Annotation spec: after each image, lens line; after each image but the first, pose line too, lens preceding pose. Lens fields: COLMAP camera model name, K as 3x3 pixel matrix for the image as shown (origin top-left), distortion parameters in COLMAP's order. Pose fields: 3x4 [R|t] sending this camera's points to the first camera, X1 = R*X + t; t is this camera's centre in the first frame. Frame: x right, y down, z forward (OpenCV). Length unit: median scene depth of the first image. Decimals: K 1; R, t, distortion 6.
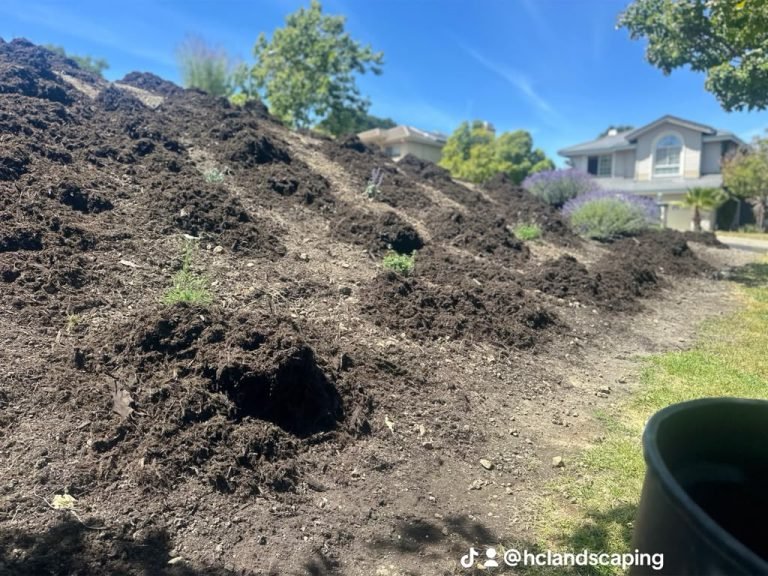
lens RADIAL K [[524.7, 0, 388.3], [0, 524.7, 284.6], [0, 0, 1]] dist [0.044902, -0.066964]
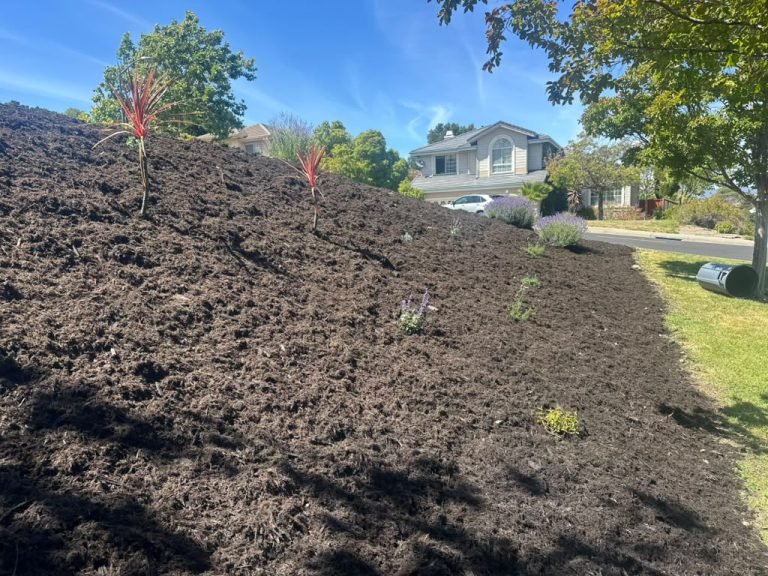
lens RADIAL K [[537.2, 0, 378.4], [0, 537.2, 290.9], [0, 0, 1]] dist [0.084906, -0.112253]
pose [[0.945344, -0.091064, 0.313102, -0.147539], [0.080367, 0.995660, 0.046932, -0.019326], [-0.316017, -0.019204, 0.948559, -0.080868]]
